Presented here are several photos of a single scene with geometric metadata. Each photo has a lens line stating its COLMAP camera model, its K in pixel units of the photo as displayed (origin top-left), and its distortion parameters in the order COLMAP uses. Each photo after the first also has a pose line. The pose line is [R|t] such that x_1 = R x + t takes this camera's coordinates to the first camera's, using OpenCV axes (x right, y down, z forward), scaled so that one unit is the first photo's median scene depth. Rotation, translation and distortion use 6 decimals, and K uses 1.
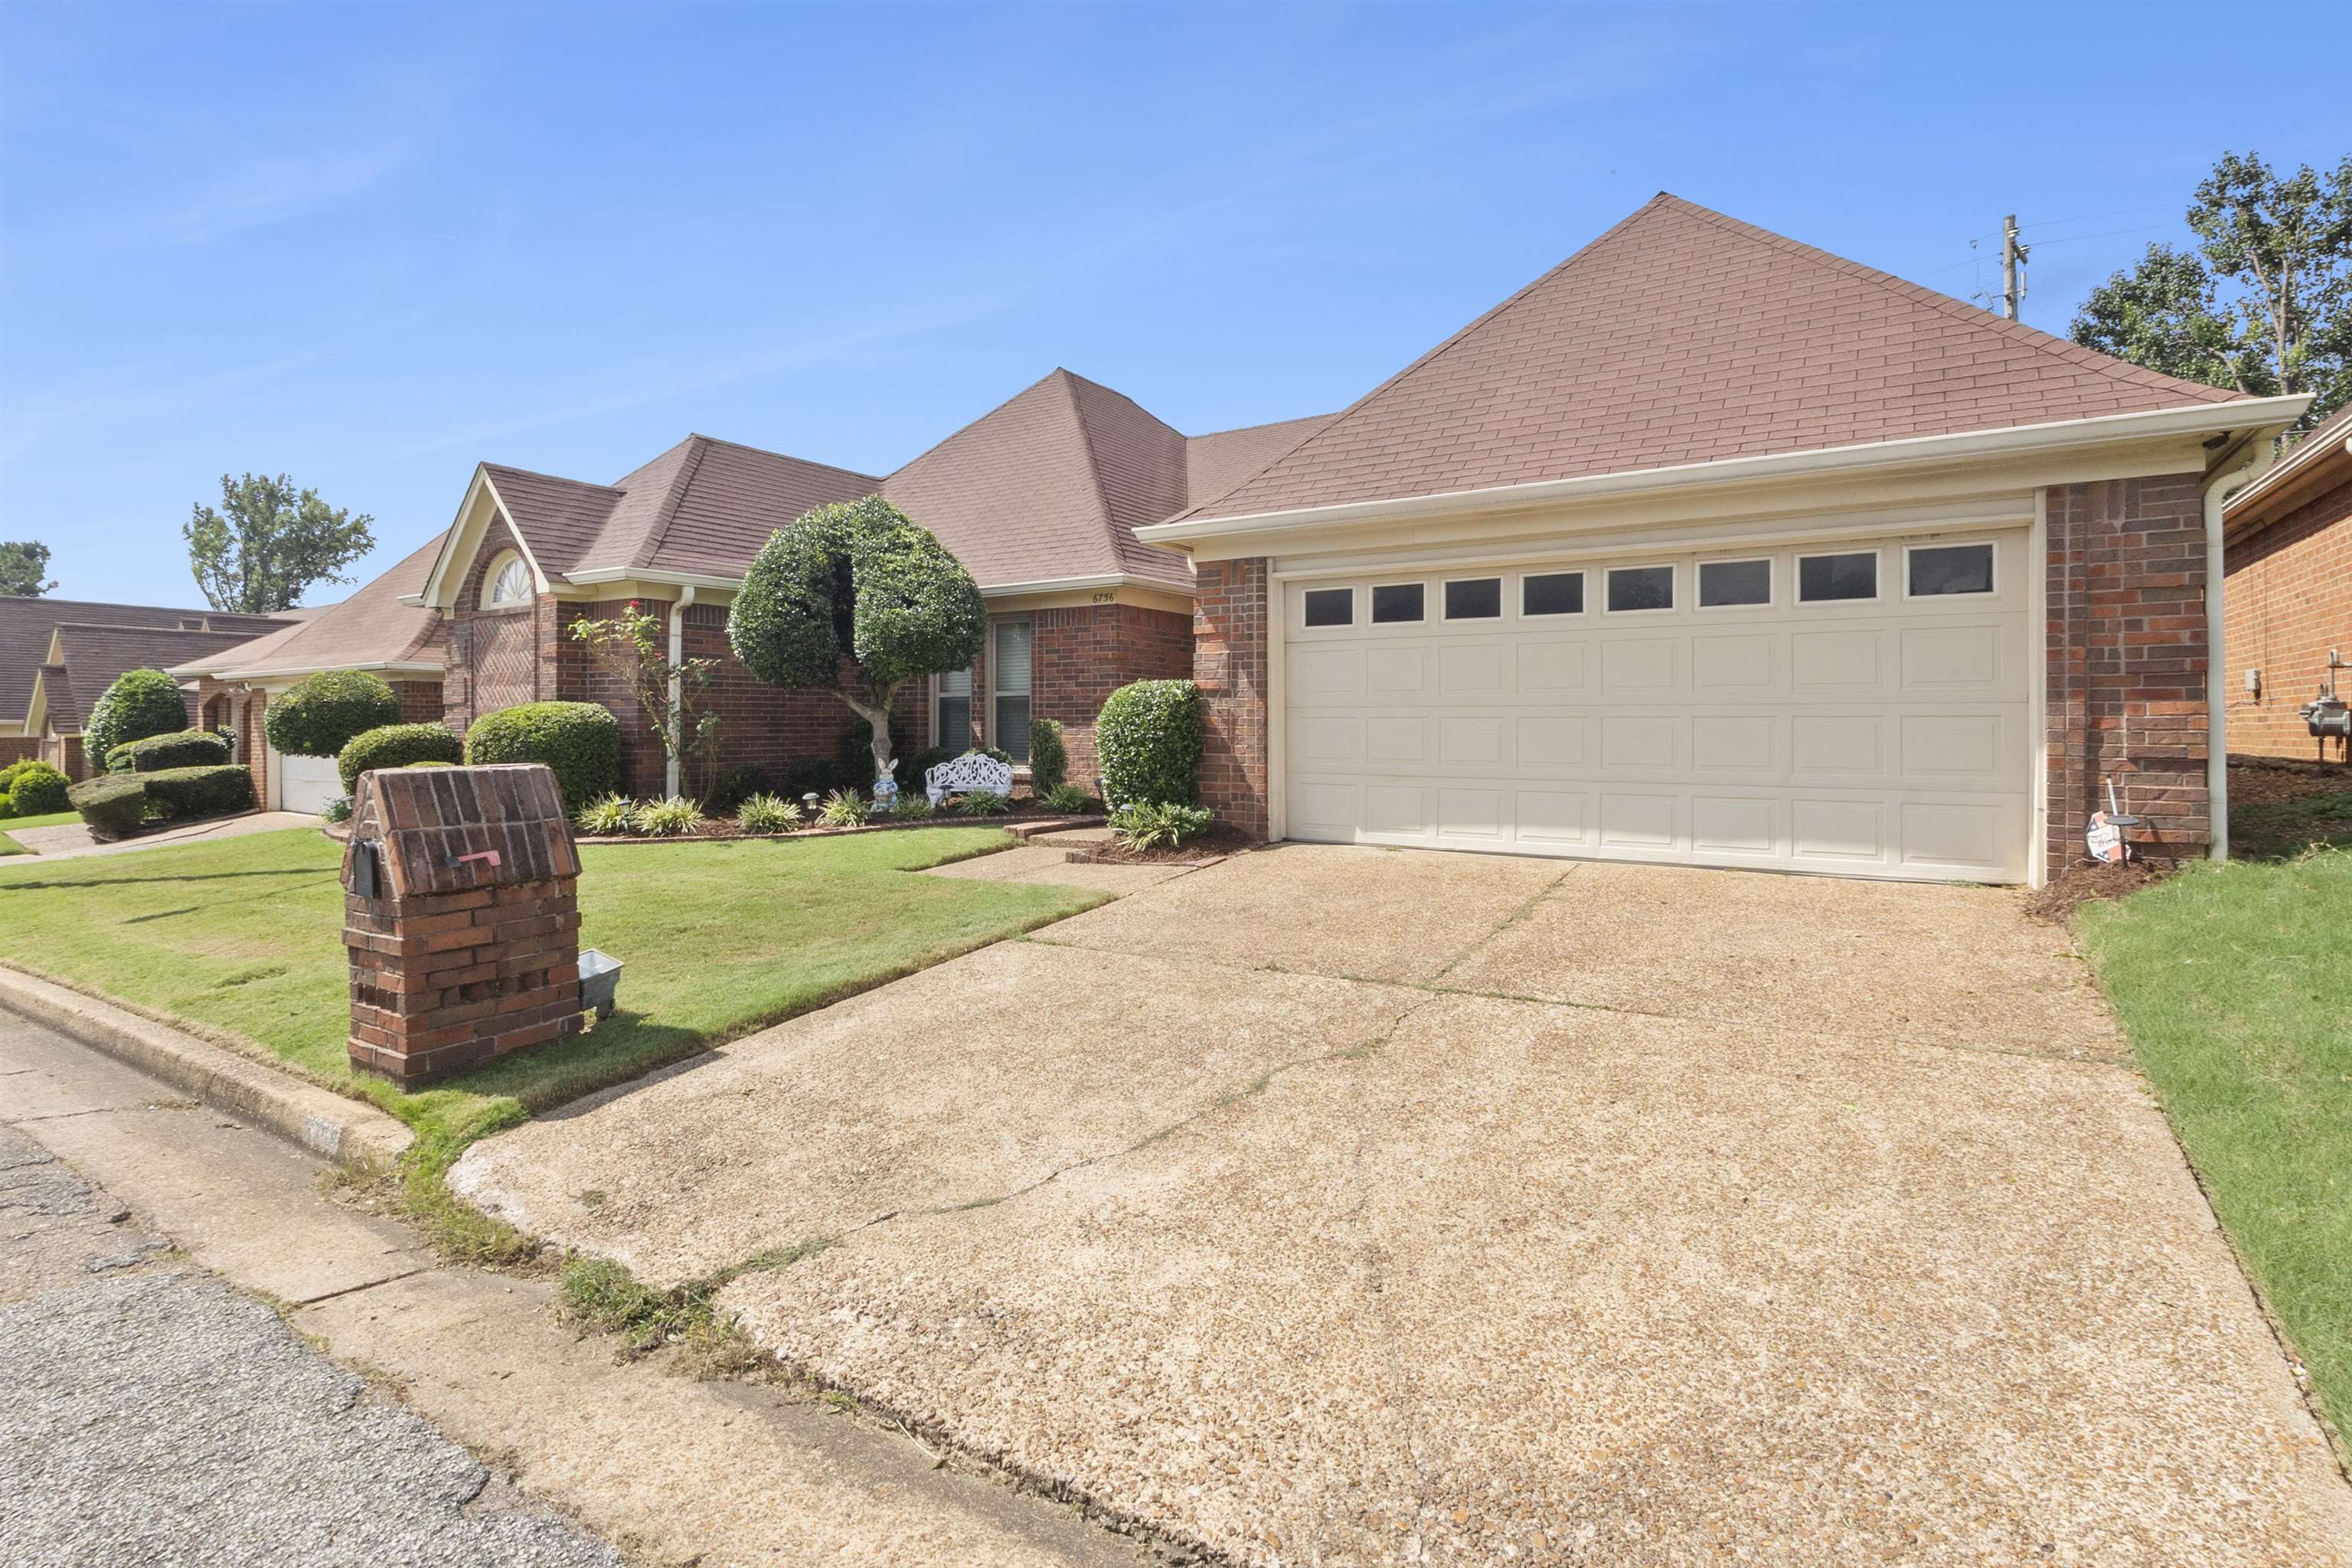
lens RADIAL K [[1113.8, 0, 1172.7], [0, 1113.8, 729.7], [0, 0, 1]] dist [-0.022126, 0.000079]
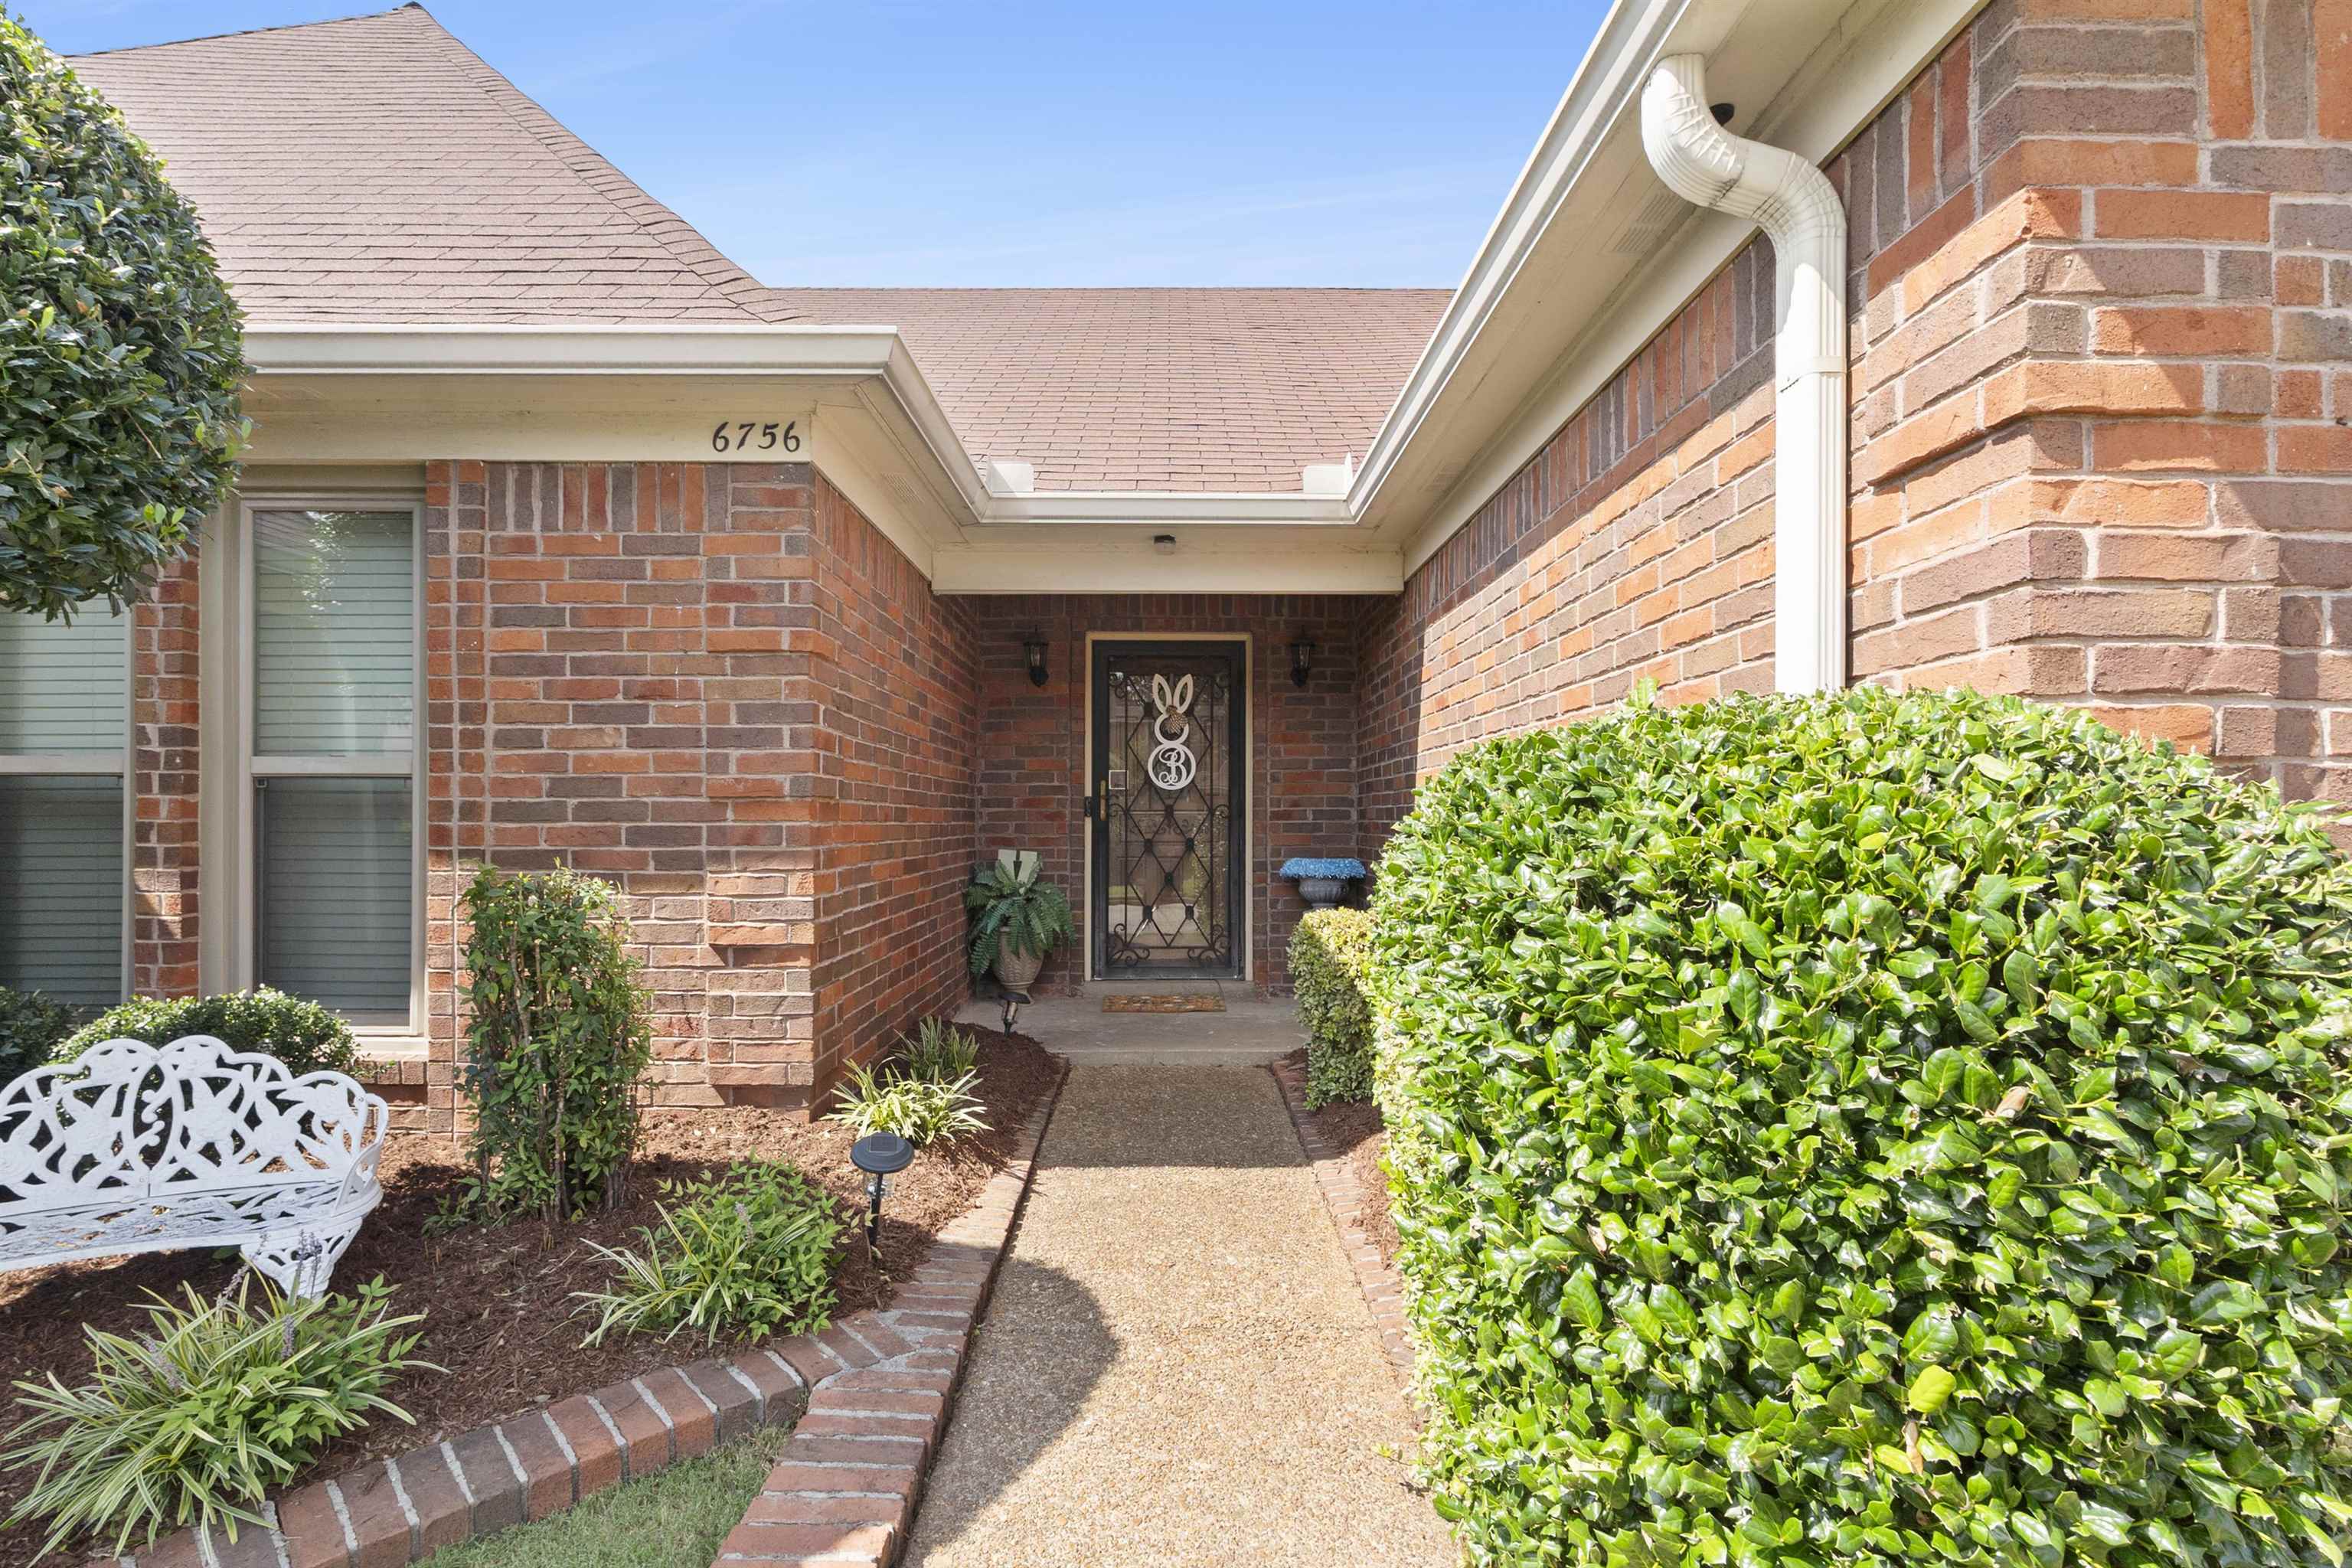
lens RADIAL K [[1123.6, 0, 1172.7], [0, 1123.6, 817.2], [0, 0, 1]] dist [-0.001073, -0.000244]
pose [[0.842010, 0.001034, 0.539461, -0.123240], [-0.001184, 0.999999, -0.000069, -0.020704], [-0.539461, -0.000580, 0.842011, 0.679916]]
